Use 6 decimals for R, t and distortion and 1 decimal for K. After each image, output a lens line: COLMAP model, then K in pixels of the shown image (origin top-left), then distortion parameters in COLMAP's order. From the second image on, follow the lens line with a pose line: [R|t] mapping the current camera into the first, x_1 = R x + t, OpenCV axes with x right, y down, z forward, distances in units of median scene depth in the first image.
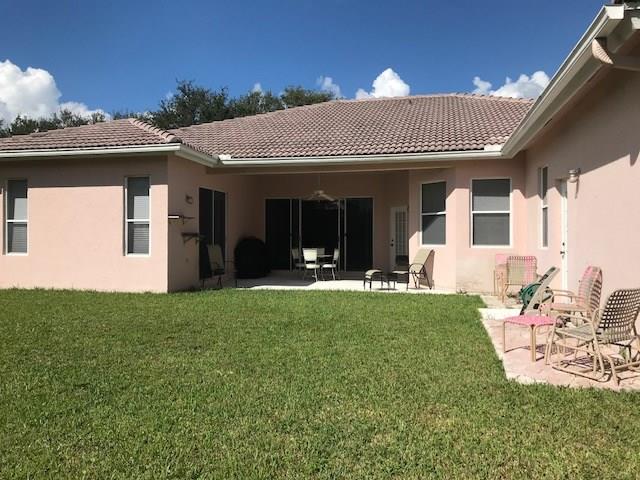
lens RADIAL K [[525.6, 0, 320.0], [0, 525.6, 240.0], [0, 0, 1]] dist [0.062734, -0.124698]
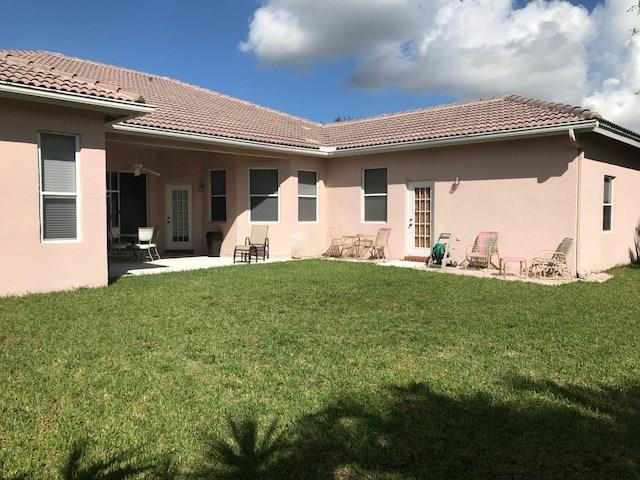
lens RADIAL K [[525.6, 0, 320.0], [0, 525.6, 240.0], [0, 0, 1]] dist [0.062734, -0.124698]
pose [[0.507360, -0.042852, 0.860668, -0.728966], [0.001739, 0.998812, 0.048705, -0.006908], [-0.861732, -0.023214, 0.506832, 0.279466]]
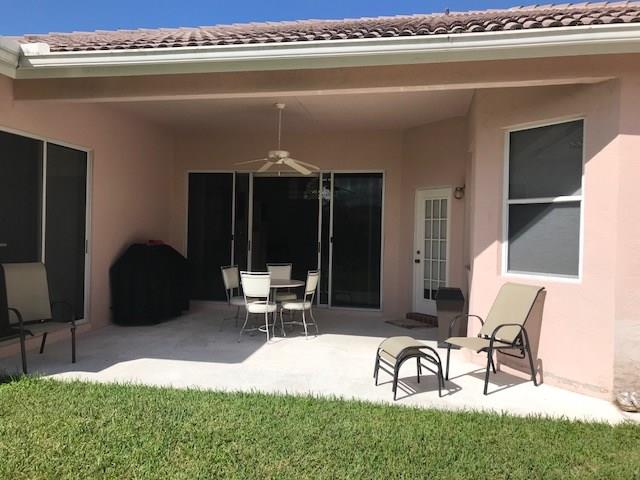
lens RADIAL K [[525.6, 0, 320.0], [0, 525.6, 240.0], [0, 0, 1]] dist [0.062734, -0.124698]
pose [[0.999424, 0.018775, 0.028279, 0.026621], [-0.019011, 0.999786, 0.008116, -0.017963], [-0.028120, -0.008649, 0.999567, 0.568474]]
